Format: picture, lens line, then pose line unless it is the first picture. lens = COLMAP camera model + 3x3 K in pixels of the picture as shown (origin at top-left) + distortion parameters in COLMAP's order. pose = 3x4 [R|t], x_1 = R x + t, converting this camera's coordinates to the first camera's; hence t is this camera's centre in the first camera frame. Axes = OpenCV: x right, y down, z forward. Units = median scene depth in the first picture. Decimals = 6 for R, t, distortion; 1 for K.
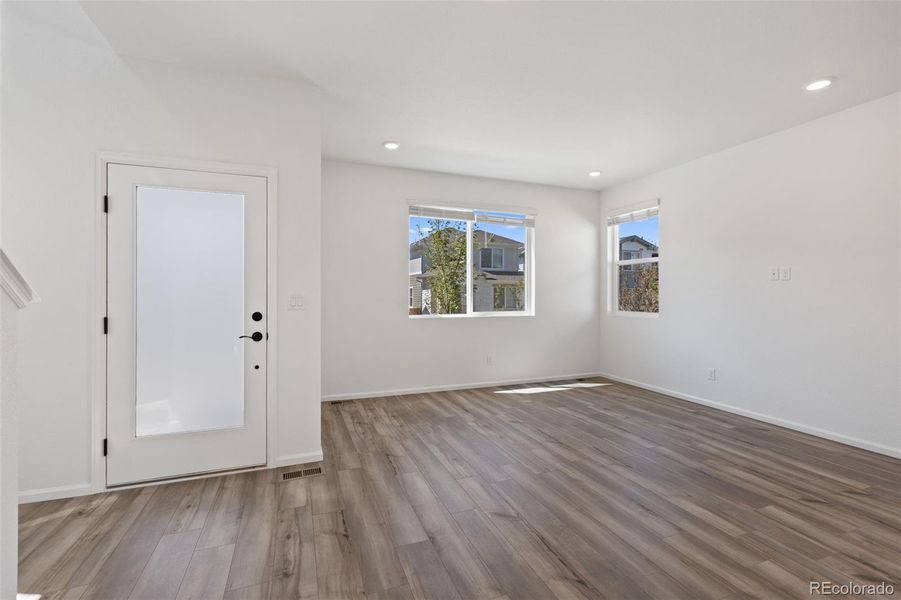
lens RADIAL K [[400.0, 0, 436.4], [0, 400.0, 295.3], [0, 0, 1]] dist [0.001844, -0.000367]
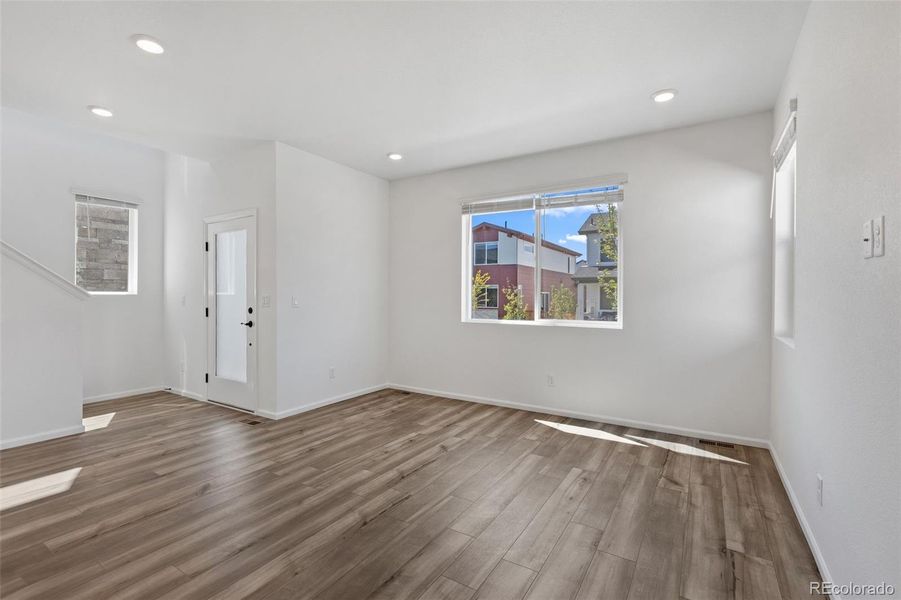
lens RADIAL K [[400.0, 0, 450.8], [0, 400.0, 297.8], [0, 0, 1]] dist [0.001844, -0.000367]
pose [[0.617889, 0.004880, -0.786250, 0.934599], [-0.007966, 0.999968, -0.000054, -0.000044], [0.786225, 0.006297, 0.617909, 0.525484]]
